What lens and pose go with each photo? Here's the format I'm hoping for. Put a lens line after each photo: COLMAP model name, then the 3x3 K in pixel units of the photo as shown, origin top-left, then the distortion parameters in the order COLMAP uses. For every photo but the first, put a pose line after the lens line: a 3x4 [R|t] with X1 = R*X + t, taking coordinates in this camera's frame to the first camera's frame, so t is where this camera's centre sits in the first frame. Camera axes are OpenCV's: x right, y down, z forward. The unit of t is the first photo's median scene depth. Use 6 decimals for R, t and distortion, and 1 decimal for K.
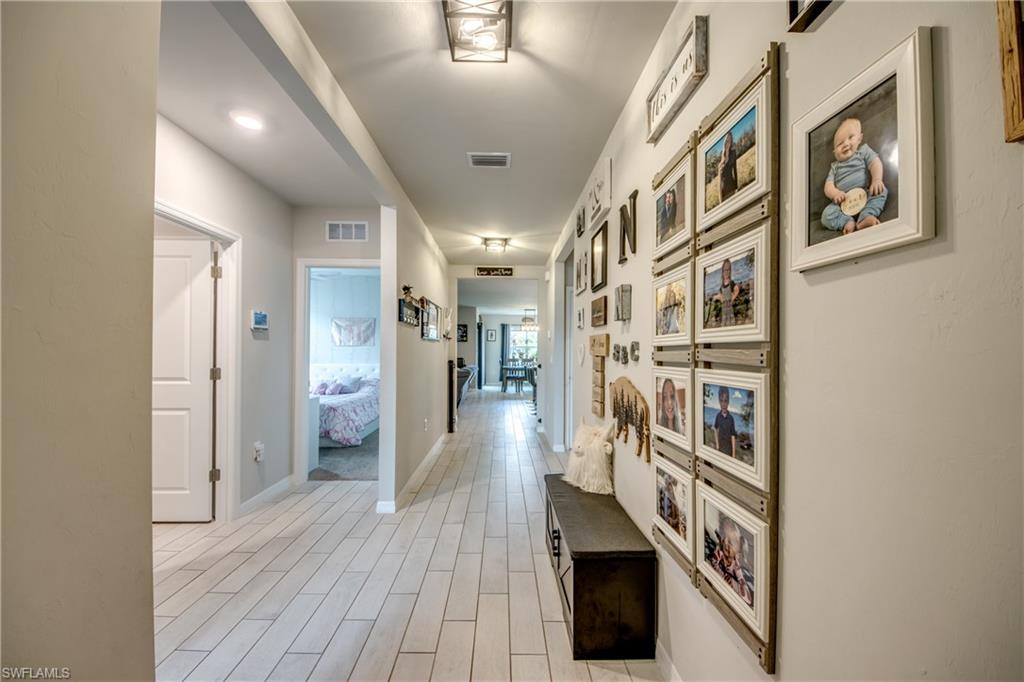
lens RADIAL K [[389.0, 0, 511.3], [0, 389.0, 346.2], [0, 0, 1]] dist [0.028026, -0.013419]
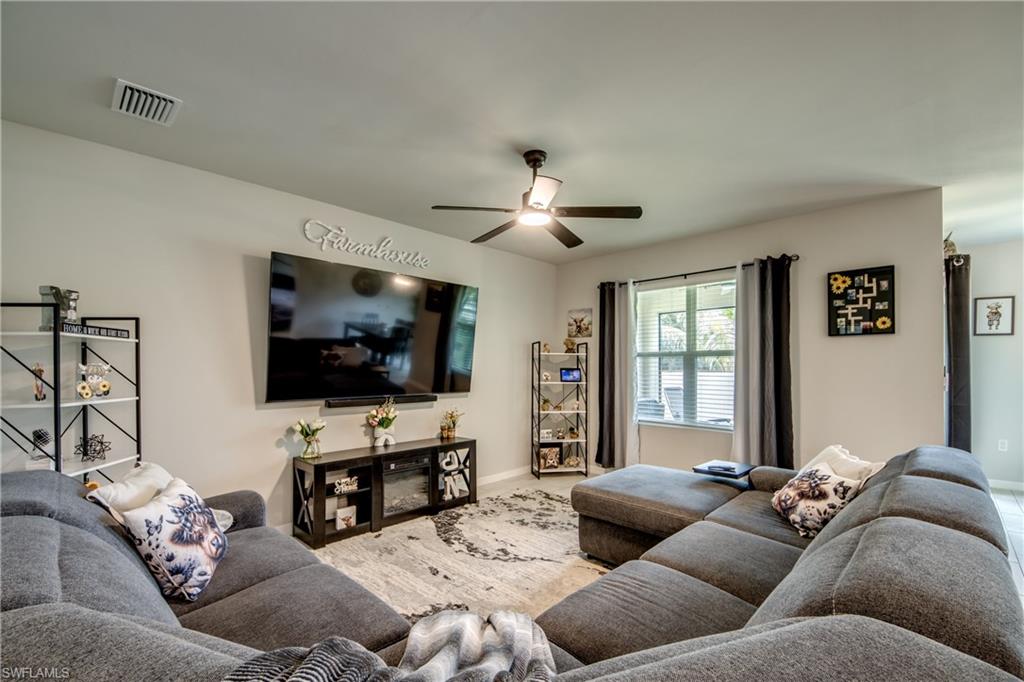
lens RADIAL K [[426.1, 0, 513.5], [0, 426.1, 364.9], [0, 0, 1]] dist [-0.023829, -0.000274]
pose [[0.683953, -0.007446, -0.729488, -0.078709], [0.010920, 0.999940, 0.000033, 0.005222], [0.729444, -0.007988, 0.683993, 0.584898]]
